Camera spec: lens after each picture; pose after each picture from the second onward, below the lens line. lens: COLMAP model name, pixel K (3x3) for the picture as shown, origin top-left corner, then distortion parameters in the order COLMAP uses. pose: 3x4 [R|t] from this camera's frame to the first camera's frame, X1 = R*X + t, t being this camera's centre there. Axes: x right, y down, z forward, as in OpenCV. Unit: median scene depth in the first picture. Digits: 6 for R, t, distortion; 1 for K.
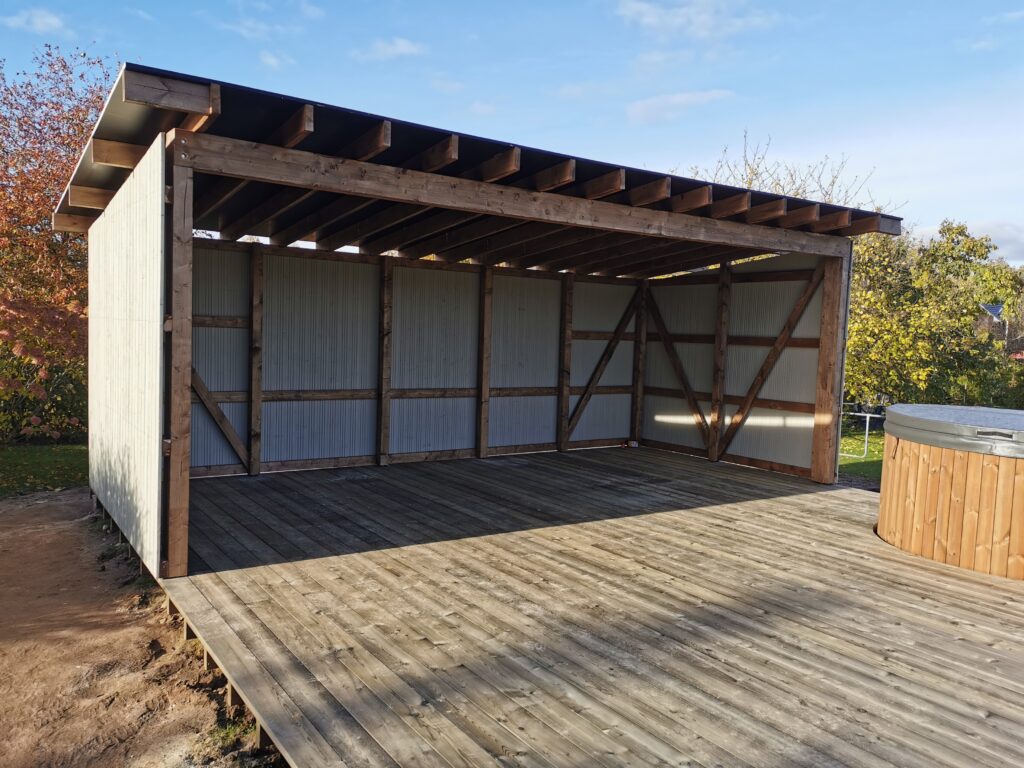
lens RADIAL K [[788.9, 0, 511.4], [0, 788.9, 384.3], [0, 0, 1]] dist [0.054089, -0.023134]
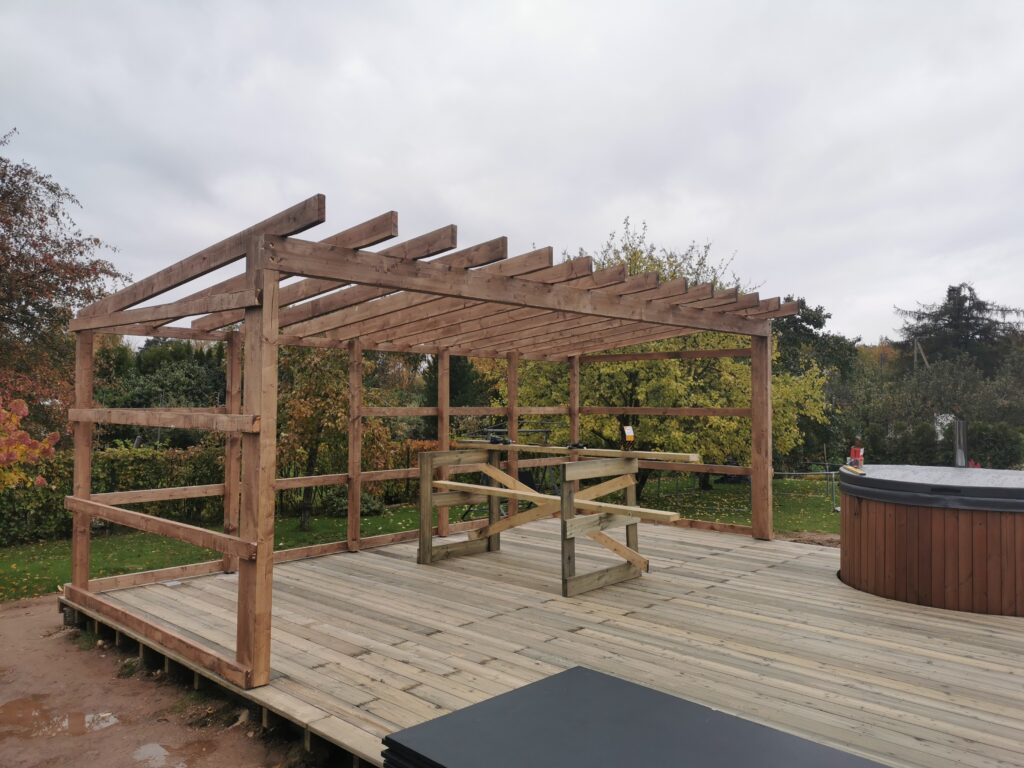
lens RADIAL K [[788.9, 0, 520.1], [0, 788.9, 390.7], [0, 0, 1]] dist [0.054089, -0.023134]
pose [[0.979483, -0.029165, 0.199405, -0.294216], [0.044693, 0.996270, -0.073816, -0.029096], [-0.196508, 0.081213, 0.977133, -0.035509]]
